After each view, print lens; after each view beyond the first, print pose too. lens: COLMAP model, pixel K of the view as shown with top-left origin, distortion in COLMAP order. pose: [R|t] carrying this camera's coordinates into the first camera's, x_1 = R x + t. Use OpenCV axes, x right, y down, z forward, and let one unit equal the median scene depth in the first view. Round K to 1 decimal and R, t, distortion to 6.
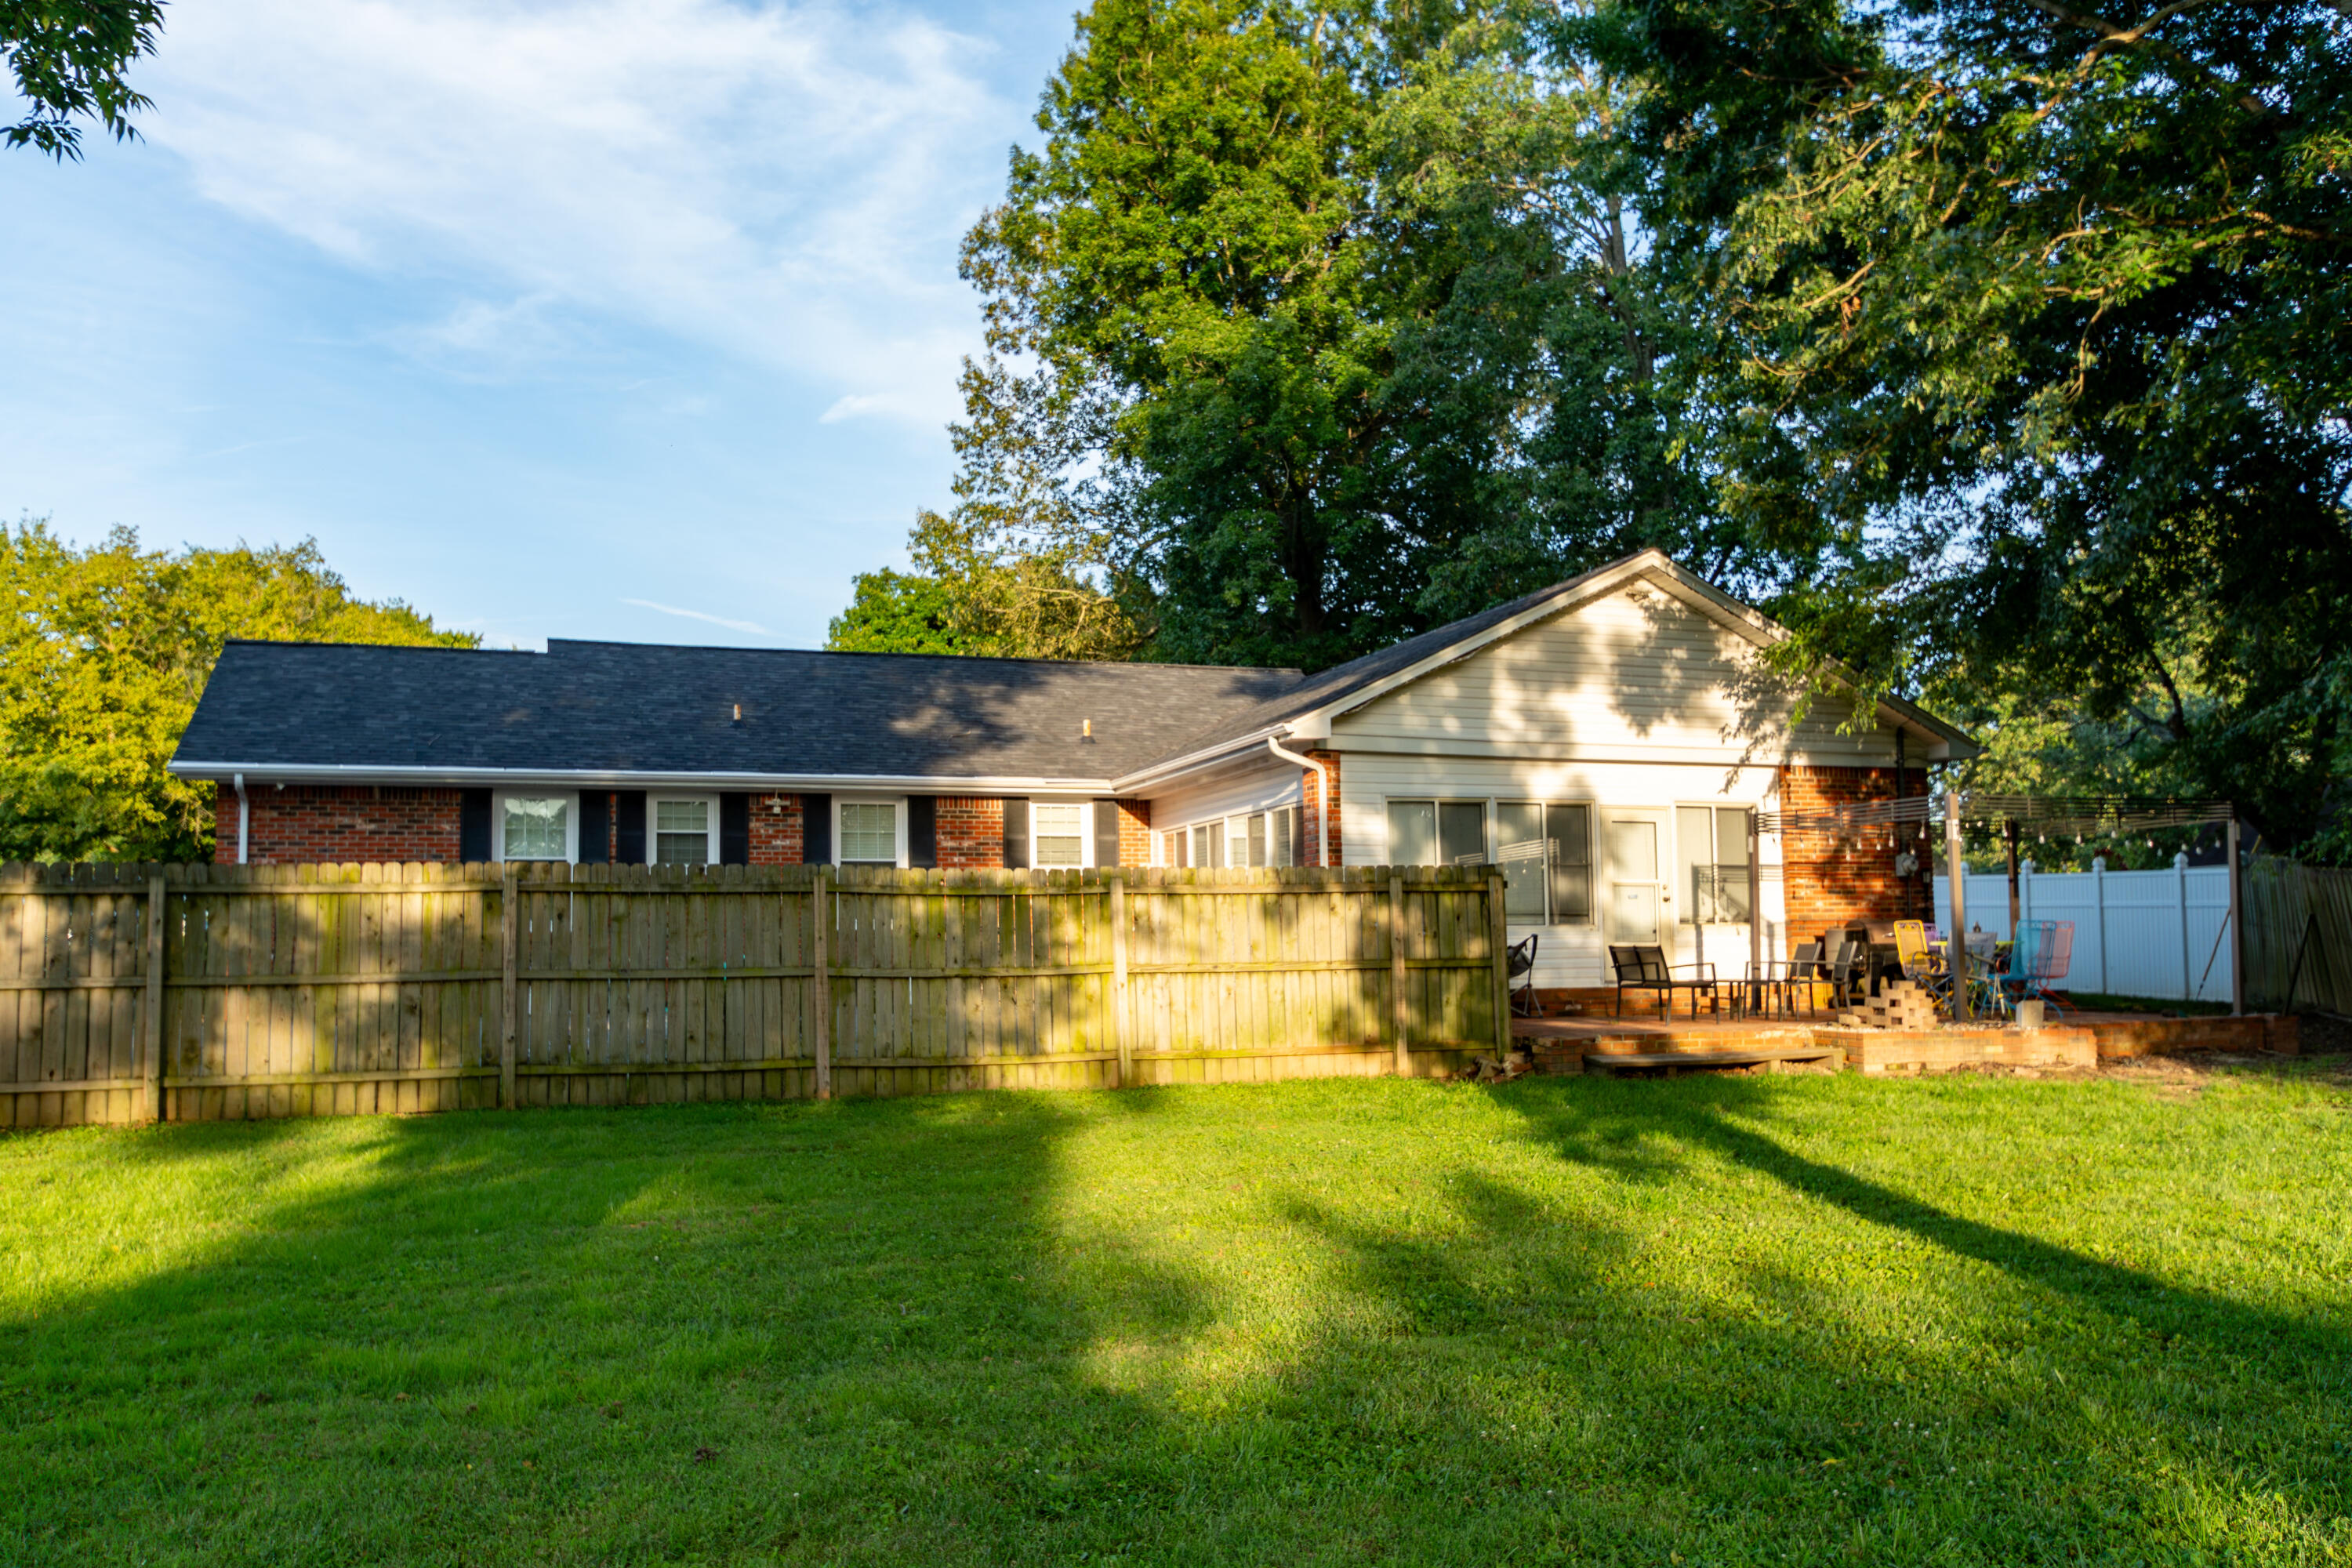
lens RADIAL K [[1864.8, 0, 1177.9], [0, 1864.8, 784.0], [0, 0, 1]] dist [-0.003337, 0.000785]
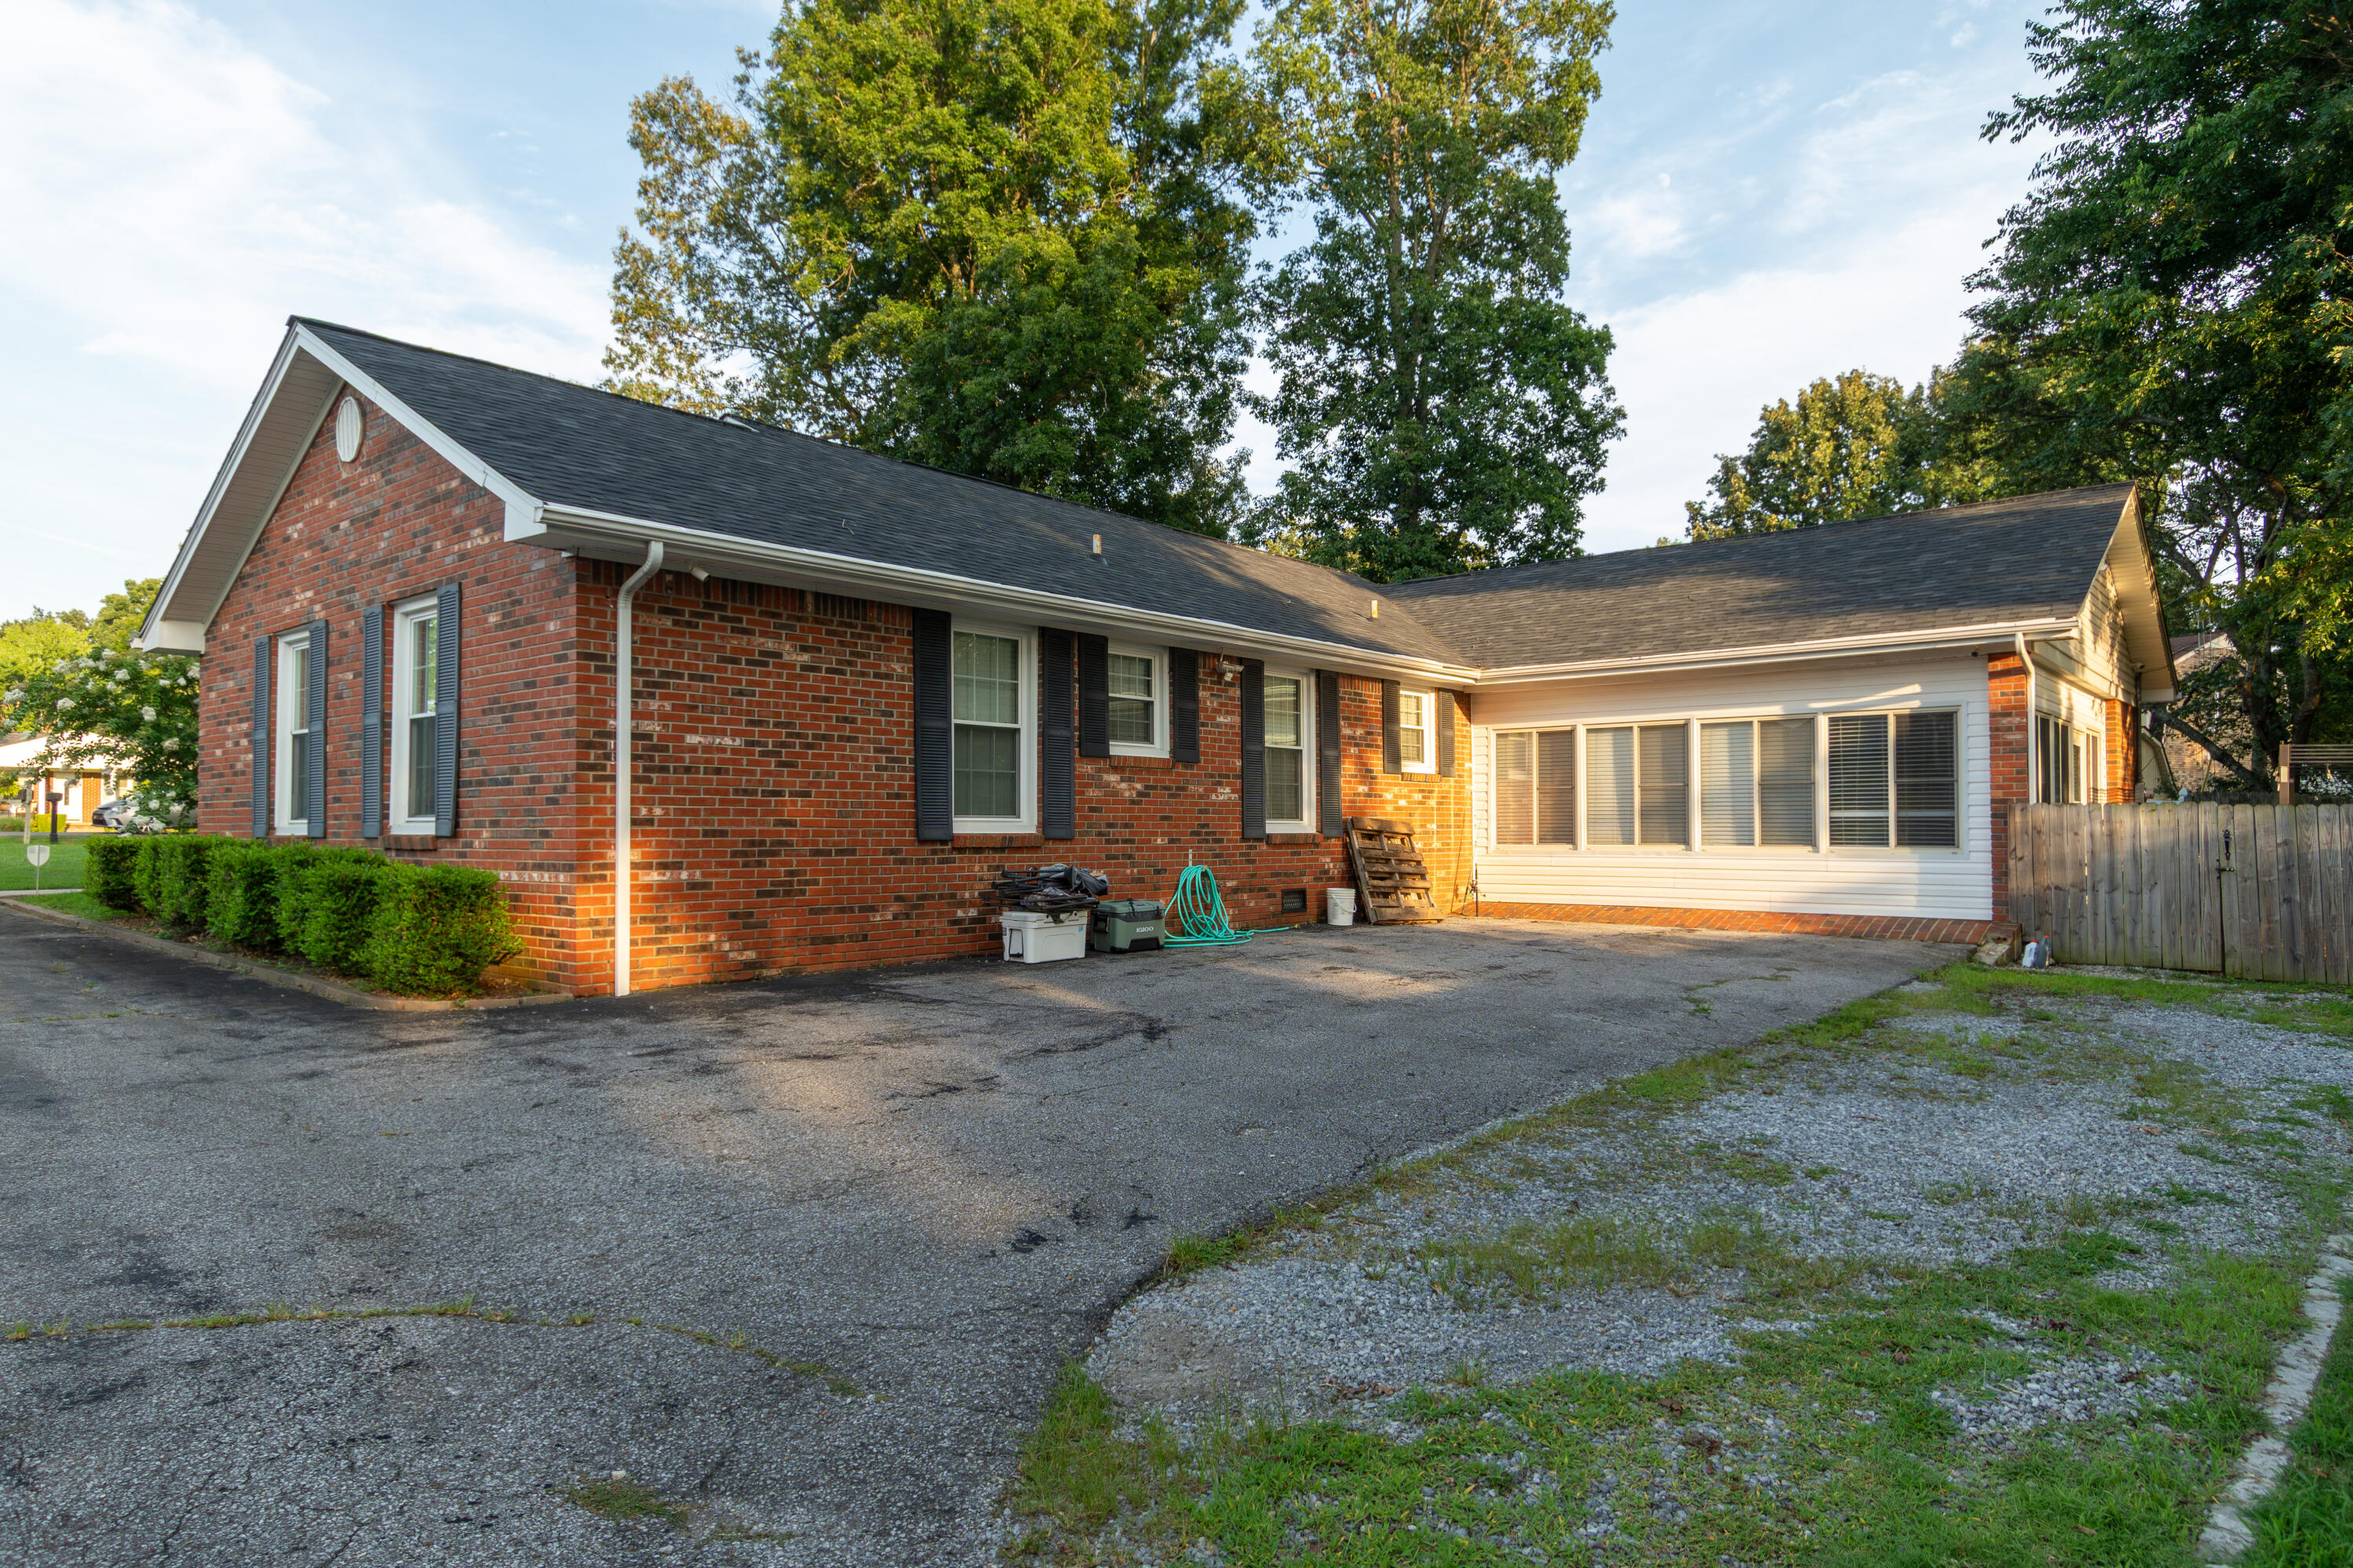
lens RADIAL K [[1357.2, 0, 1177.9], [0, 1357.2, 795.6], [0, 0, 1]] dist [0.000690, 0.000149]
pose [[0.866238, 0.024710, 0.499020, -0.574122], [-0.058303, 0.996952, 0.051840, 0.039359], [-0.496218, -0.074000, 0.865038, 0.586396]]
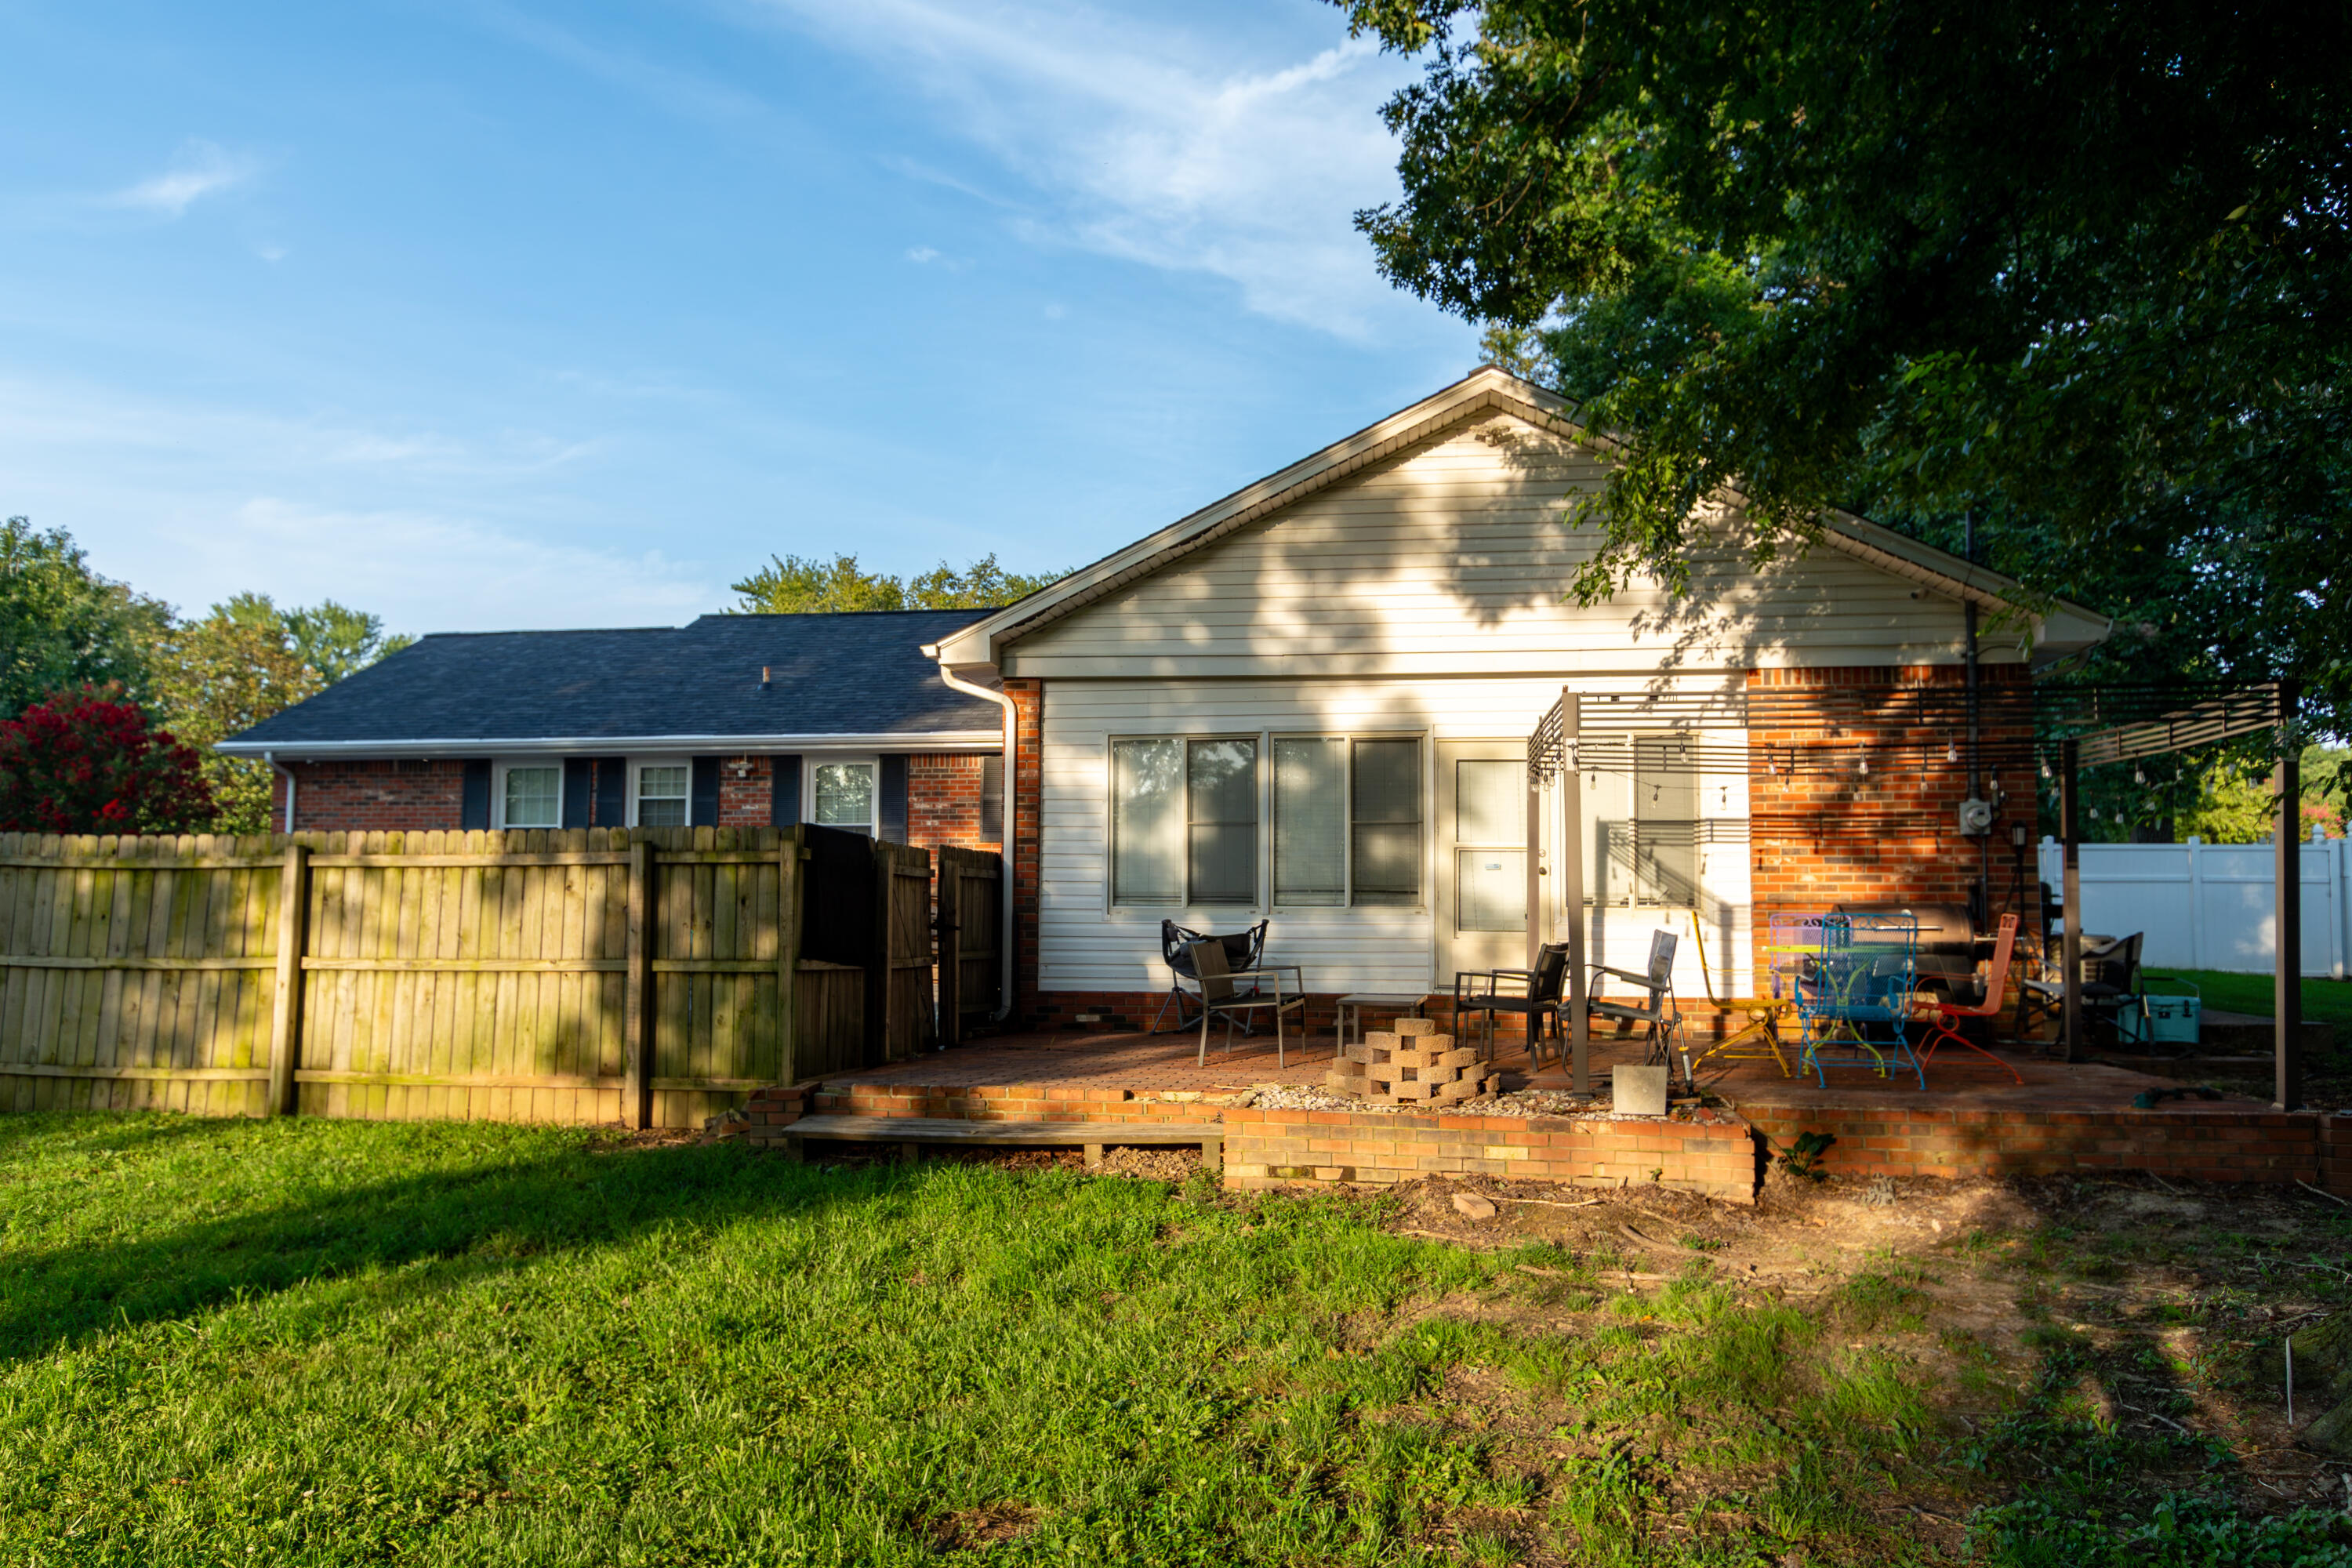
lens RADIAL K [[1669.1, 0, 1181.0], [0, 1669.1, 790.7], [0, 0, 1]] dist [-0.013305, 0.001941]
pose [[0.882455, -0.019695, -0.469985, 0.434604], [0.029344, 0.999482, 0.013214, 0.020453], [0.469481, -0.025452, 0.882575, 0.391970]]
